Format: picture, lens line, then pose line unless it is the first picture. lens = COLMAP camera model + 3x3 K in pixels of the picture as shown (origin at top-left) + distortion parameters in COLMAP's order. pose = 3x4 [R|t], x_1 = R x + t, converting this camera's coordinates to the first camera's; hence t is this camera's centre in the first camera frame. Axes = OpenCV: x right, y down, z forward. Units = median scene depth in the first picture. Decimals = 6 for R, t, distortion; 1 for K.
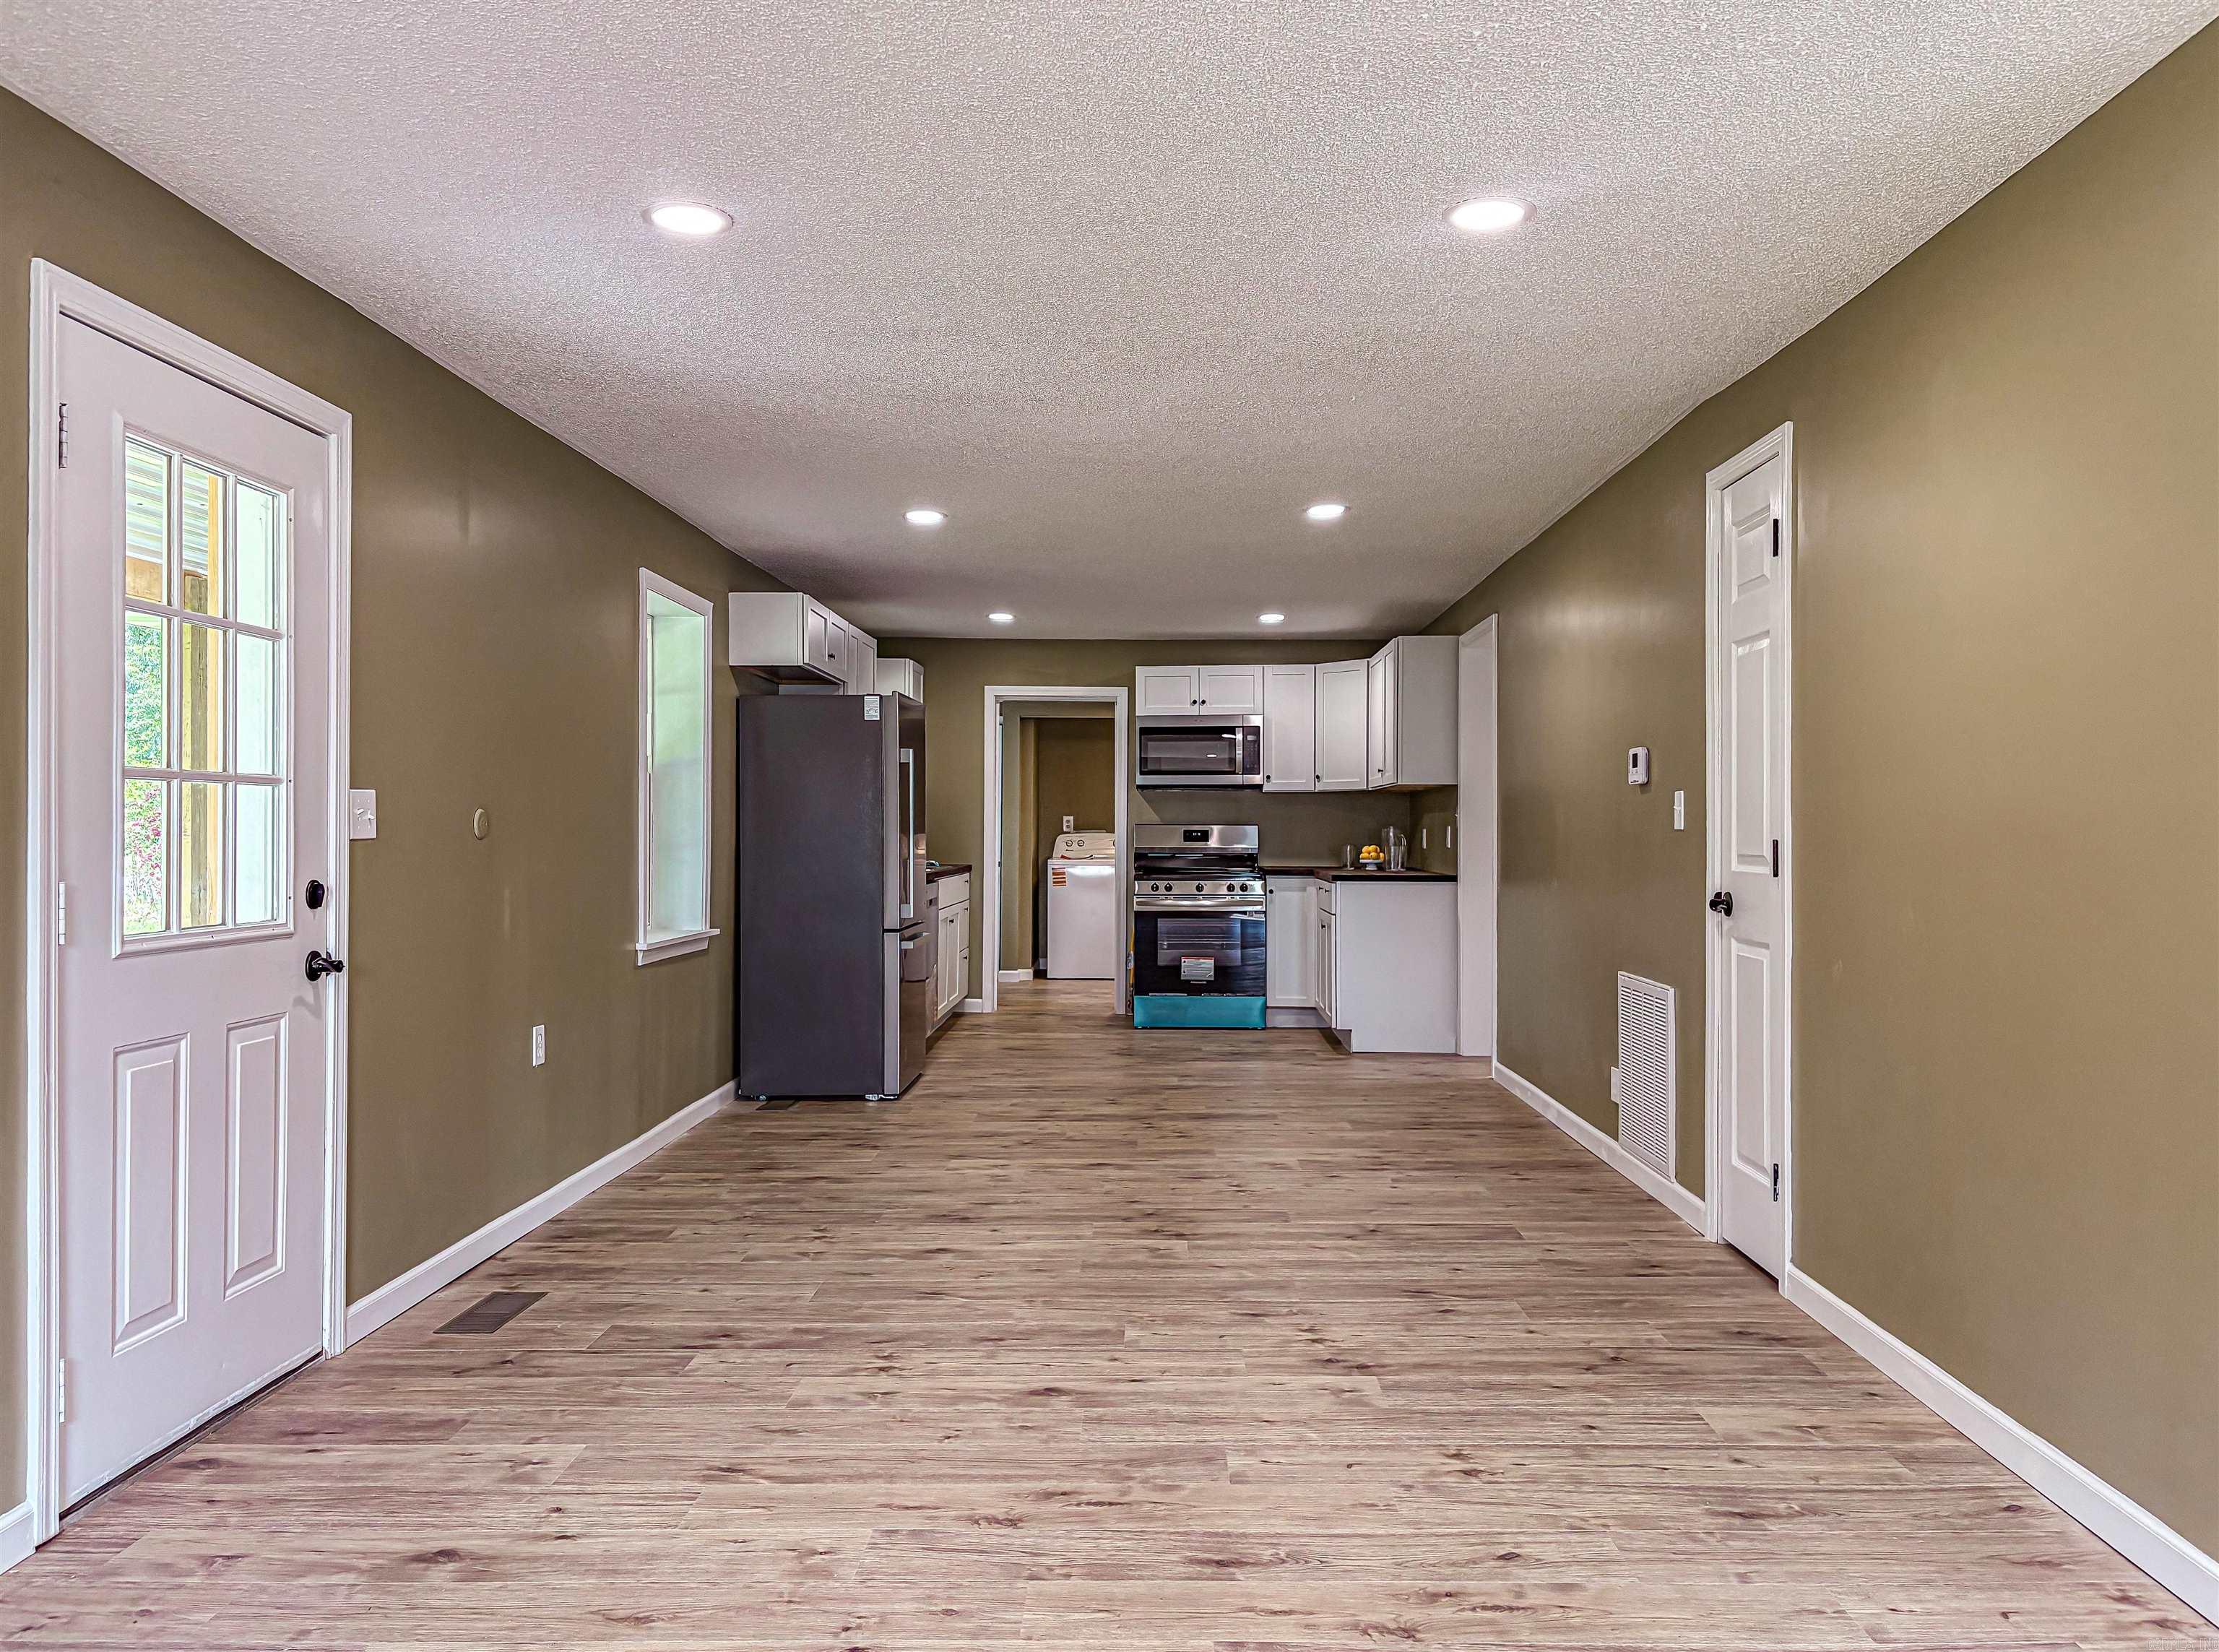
lens RADIAL K [[1681.1, 0, 1116.6], [0, 1681.1, 861.8], [0, 0, 1]] dist [0.034887, 0.002149]
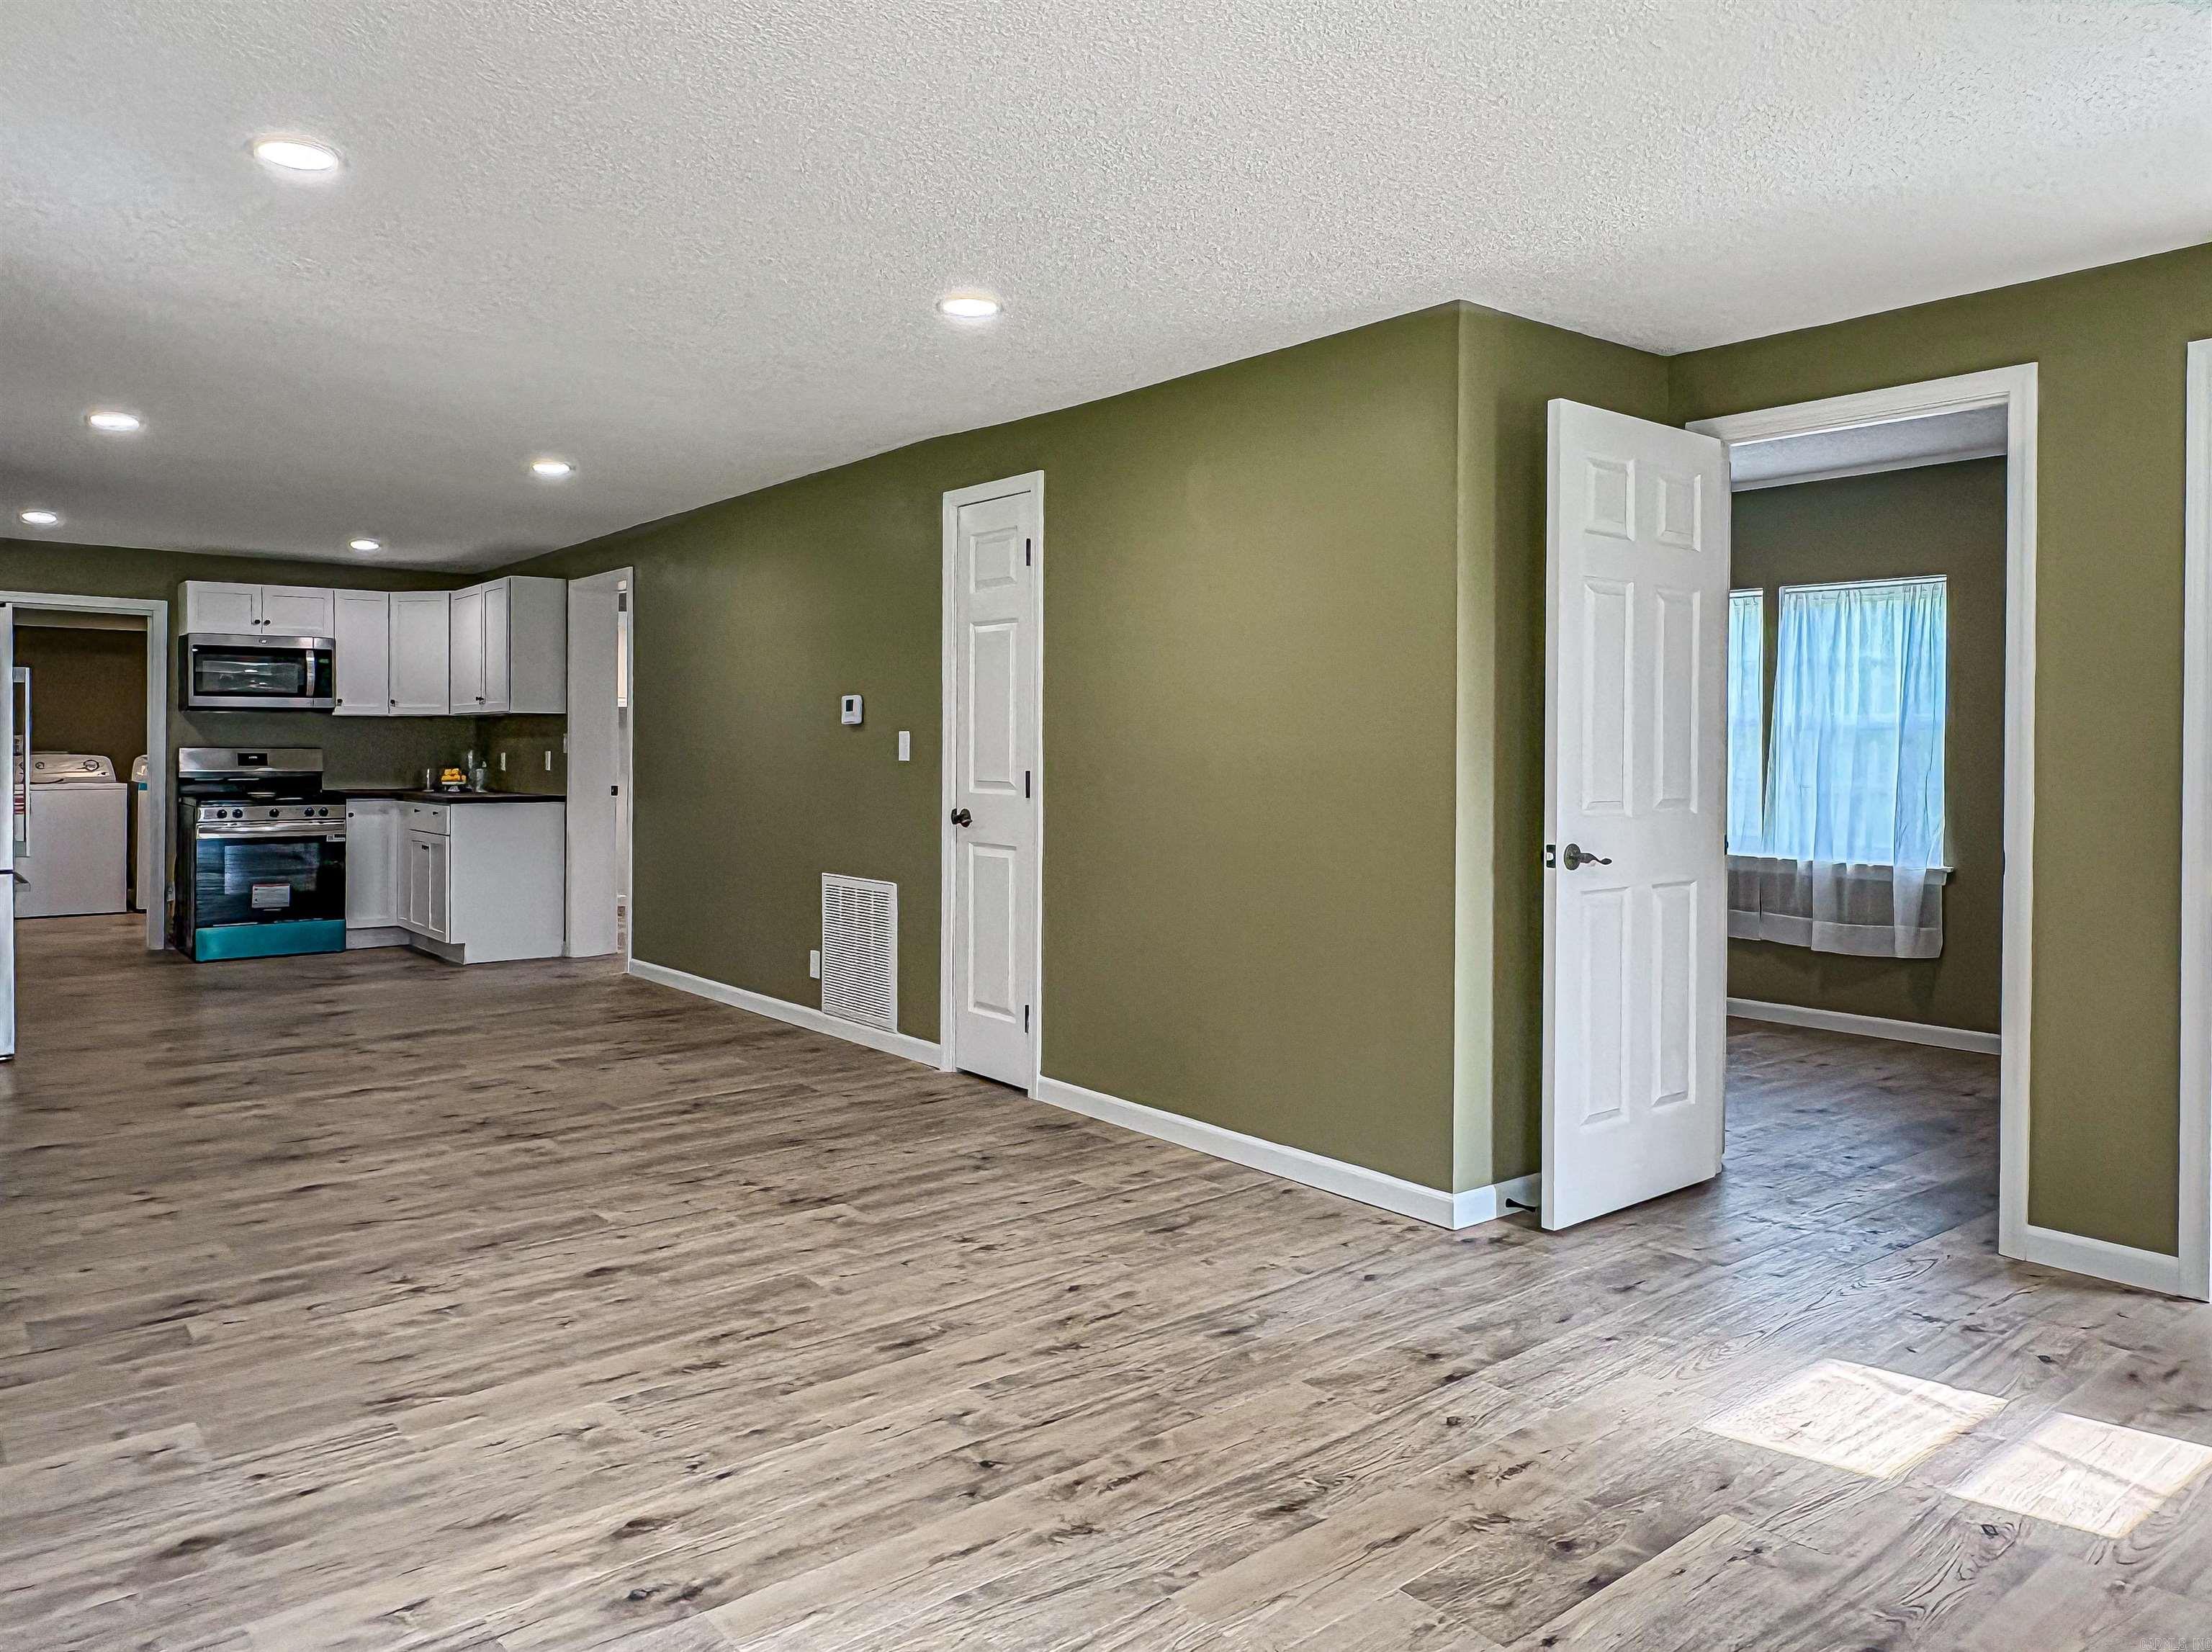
lens RADIAL K [[1519.9, 0, 1107.5], [0, 1519.9, 775.3], [0, 0, 1]] dist [0.007979, 0.002087]
pose [[0.757493, -0.006337, 0.652813, -0.169449], [0.006487, 0.999977, 0.002179, -0.005248], [-0.652811, 0.002585, 0.757516, 0.007648]]
